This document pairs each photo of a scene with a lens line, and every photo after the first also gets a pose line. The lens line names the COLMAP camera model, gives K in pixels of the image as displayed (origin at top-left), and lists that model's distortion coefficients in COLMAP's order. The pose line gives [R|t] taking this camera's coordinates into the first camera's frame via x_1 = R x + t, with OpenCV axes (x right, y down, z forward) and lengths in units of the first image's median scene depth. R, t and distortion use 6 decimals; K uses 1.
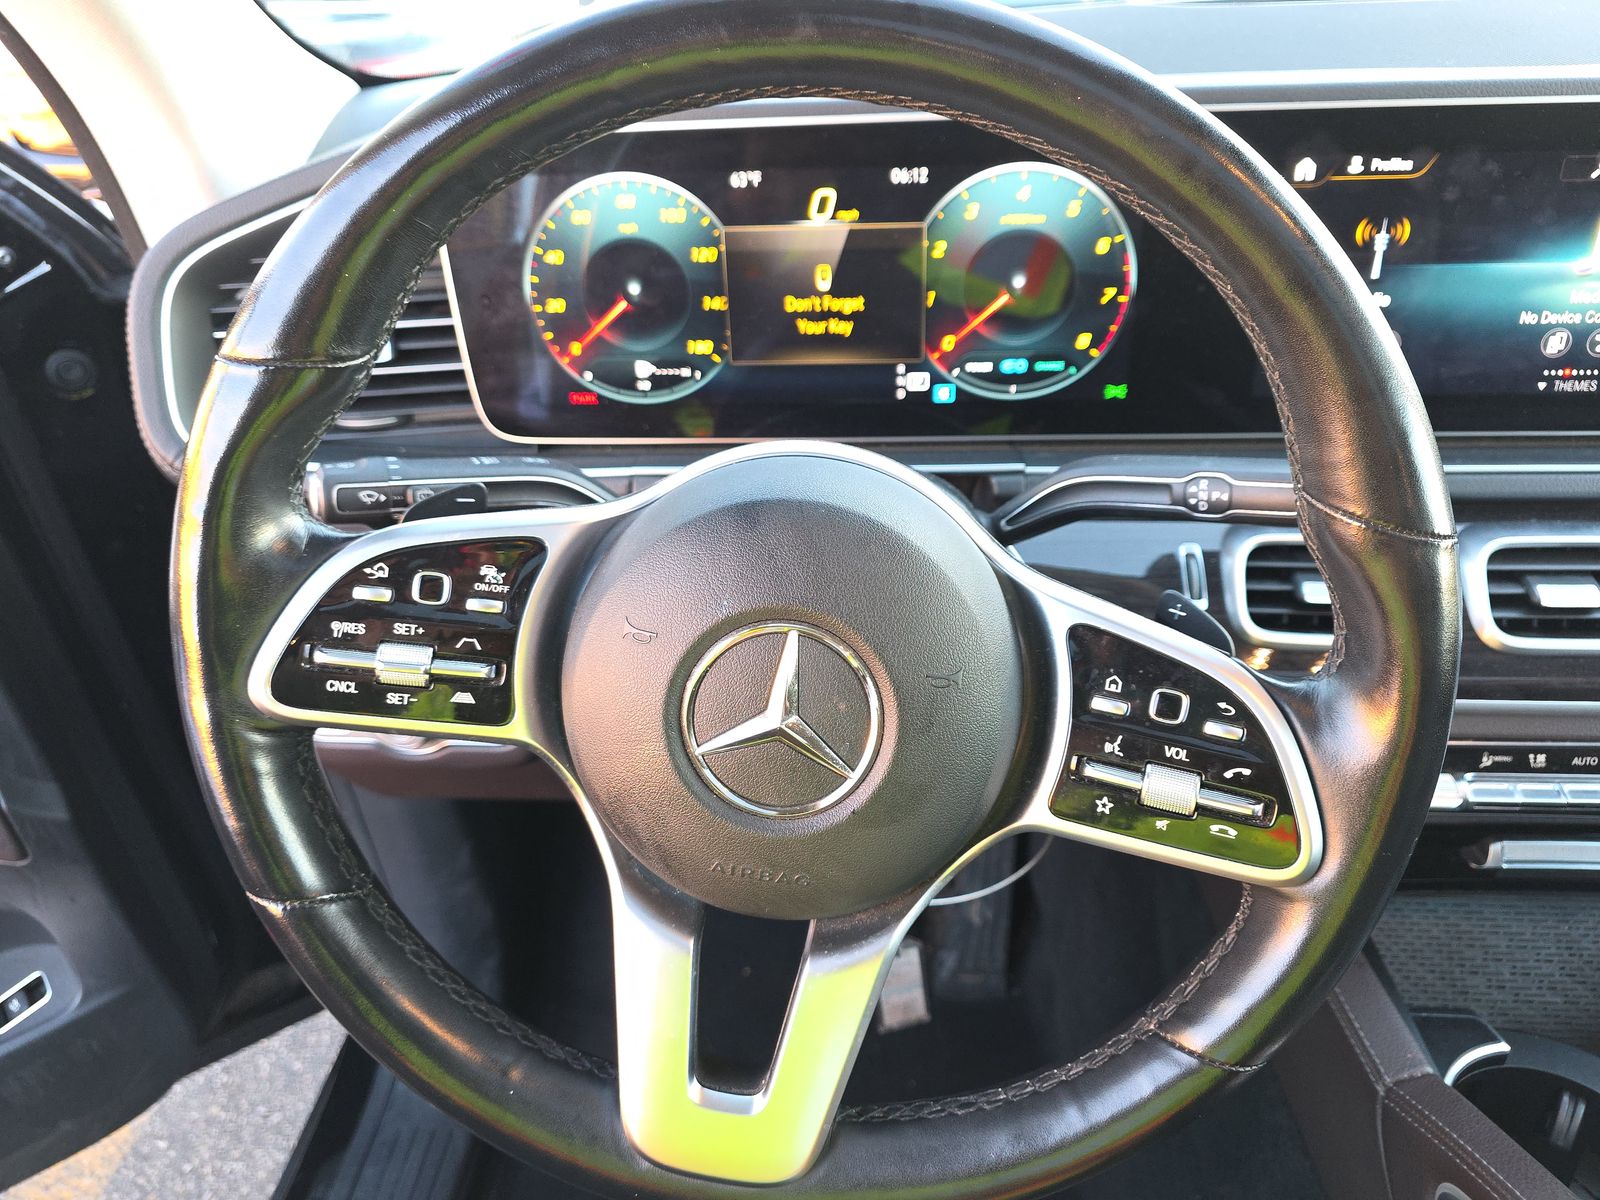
lens RADIAL K [[1073.1, 0, 821.7], [0, 1073.1, 602.2], [0, 0, 1]] dist [0.002278, -0.004661]
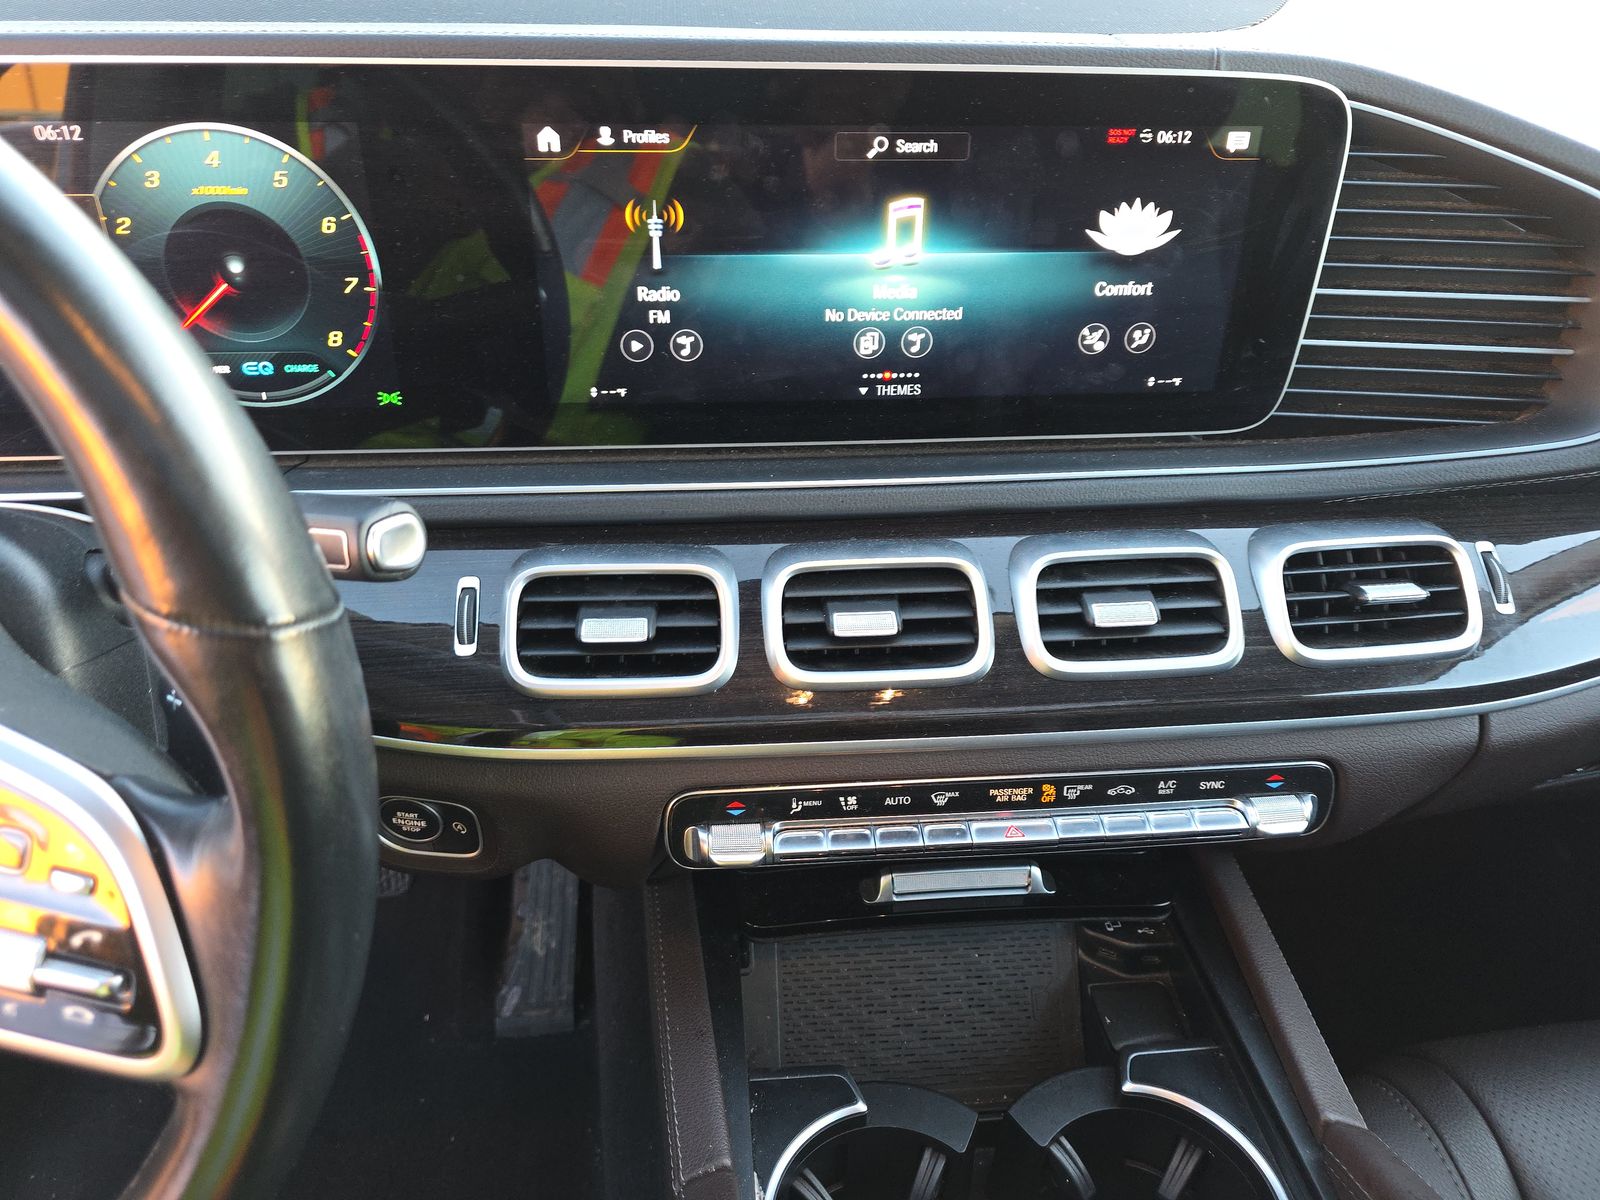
lens RADIAL K [[1066.5, 0, 800.0], [0, 1066.5, 600.0], [0, 0, 1]] dist [0.078747, -0.097792]
pose [[0.987111, -0.039246, 0.155148, 0.465907], [0.035309, 0.998983, 0.028048, -0.050086], [-0.156091, -0.022208, 0.987493, 0.103072]]
